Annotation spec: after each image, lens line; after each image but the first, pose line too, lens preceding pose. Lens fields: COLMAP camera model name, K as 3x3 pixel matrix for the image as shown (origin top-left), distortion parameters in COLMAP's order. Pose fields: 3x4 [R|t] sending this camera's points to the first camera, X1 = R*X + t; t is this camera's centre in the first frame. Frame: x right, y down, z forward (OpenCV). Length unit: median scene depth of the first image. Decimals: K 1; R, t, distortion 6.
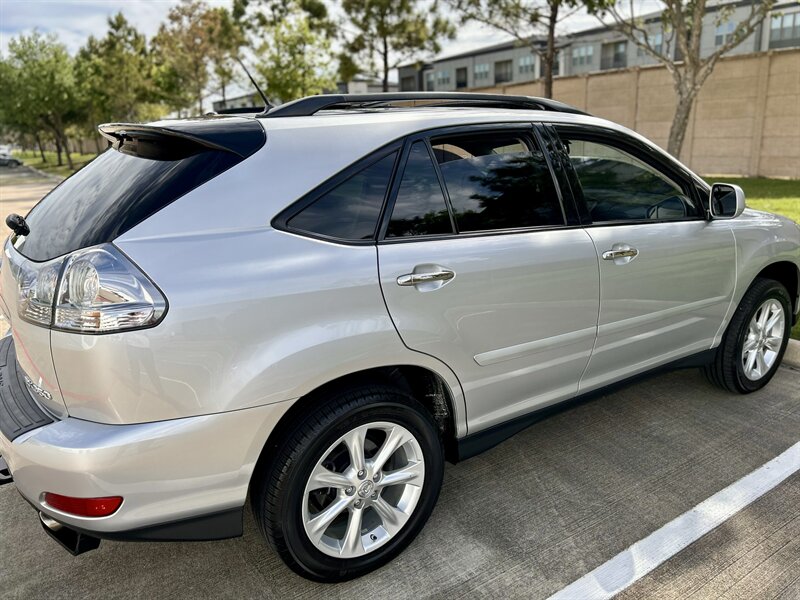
lens RADIAL K [[602.7, 0, 379.7], [0, 602.7, 297.8], [0, 0, 1]] dist [0.050431, -0.054442]
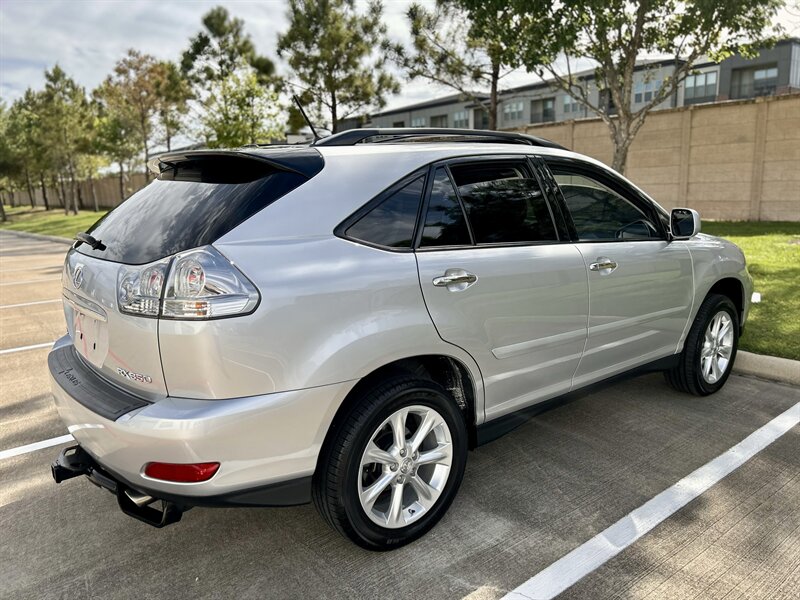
lens RADIAL K [[602.7, 0, 364.6], [0, 602.7, 304.9], [0, 0, 1]] dist [0.050431, -0.054442]
pose [[0.997254, -0.015949, 0.072317, -0.140677], [0.020880, 0.997471, -0.067945, 0.069454], [-0.071051, 0.069268, 0.995065, -0.118327]]
